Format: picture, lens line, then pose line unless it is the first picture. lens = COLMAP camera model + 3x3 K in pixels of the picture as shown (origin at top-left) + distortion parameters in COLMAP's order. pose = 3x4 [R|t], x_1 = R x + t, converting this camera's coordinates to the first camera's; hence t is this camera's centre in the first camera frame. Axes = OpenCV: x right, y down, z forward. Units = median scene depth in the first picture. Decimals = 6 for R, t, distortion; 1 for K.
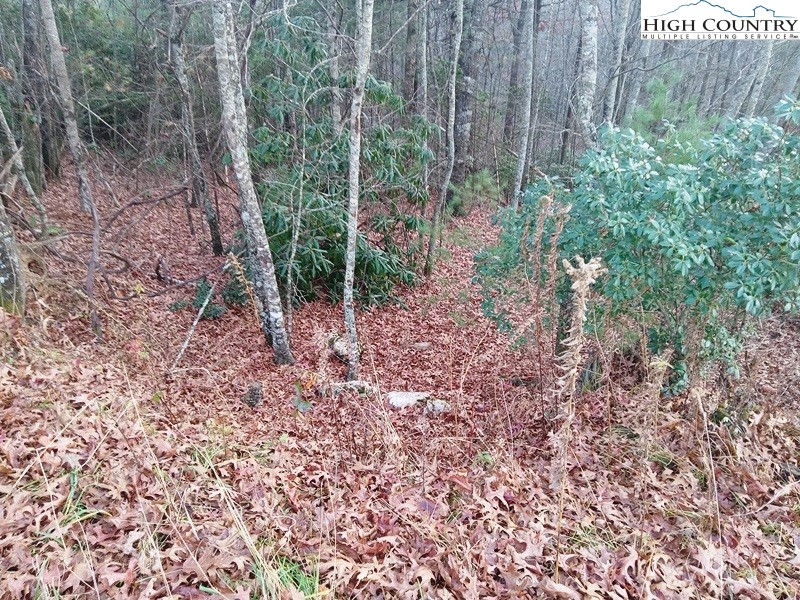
lens RADIAL K [[568.6, 0, 400.7], [0, 568.6, 300.5], [0, 0, 1]] dist [0.000251, 0.000037]
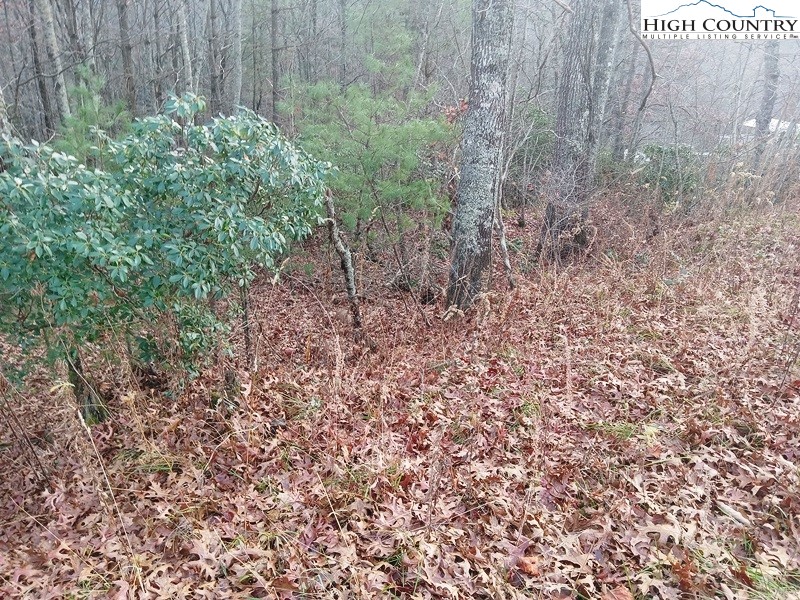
lens RADIAL K [[568.6, 0, 401.2], [0, 568.6, 299.4], [0, 0, 1]] dist [0.000251, 0.000037]
pose [[0.743028, -0.281906, 0.606992, 0.249890], [0.291014, 0.952820, 0.086284, 0.039663], [-0.602678, 0.112532, 0.790010, -0.051726]]
